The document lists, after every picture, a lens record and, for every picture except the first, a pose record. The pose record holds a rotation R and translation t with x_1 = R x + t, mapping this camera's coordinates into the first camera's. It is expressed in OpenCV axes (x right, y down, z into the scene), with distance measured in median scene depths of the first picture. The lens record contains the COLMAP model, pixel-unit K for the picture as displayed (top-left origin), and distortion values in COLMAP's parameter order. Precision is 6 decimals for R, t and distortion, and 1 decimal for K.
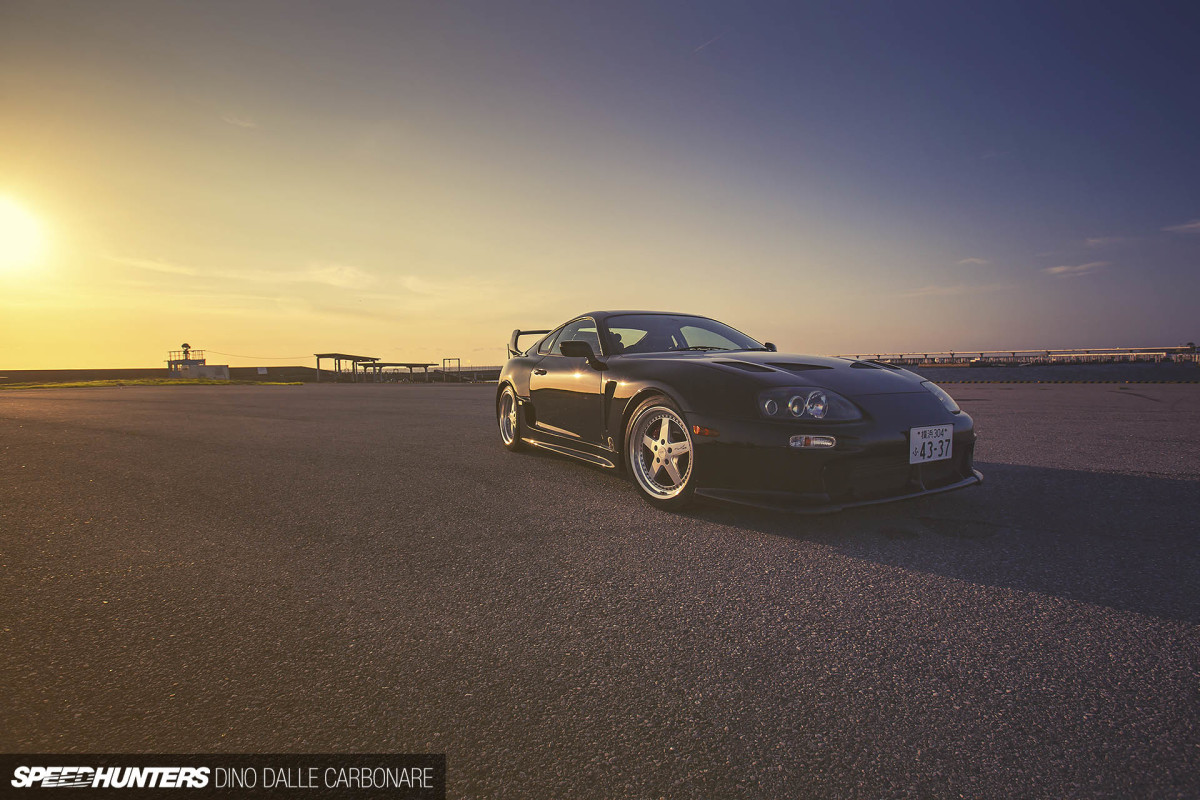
lens RADIAL K [[550.6, 0, 600.0], [0, 550.6, 400.0], [0, 0, 1]] dist [-0.000861, -0.000022]
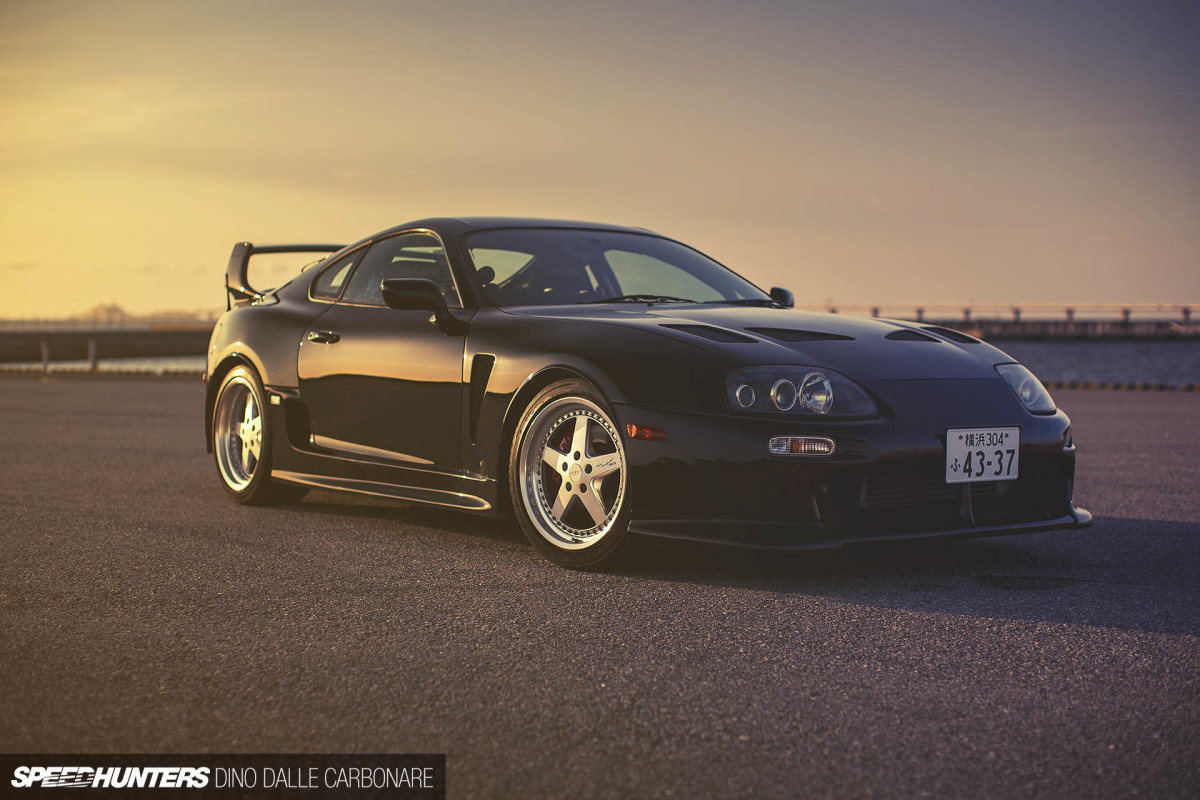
lens RADIAL K [[1778.5, 0, 600.0], [0, 1778.5, 400.0], [0, 0, 1]] dist [0.199947, 0.006551]
pose [[0.988922, 0.015746, 0.147597, -0.147286], [-0.012193, 0.999614, -0.024952, 0.063070], [-0.147933, 0.022876, 0.988733, -0.917094]]
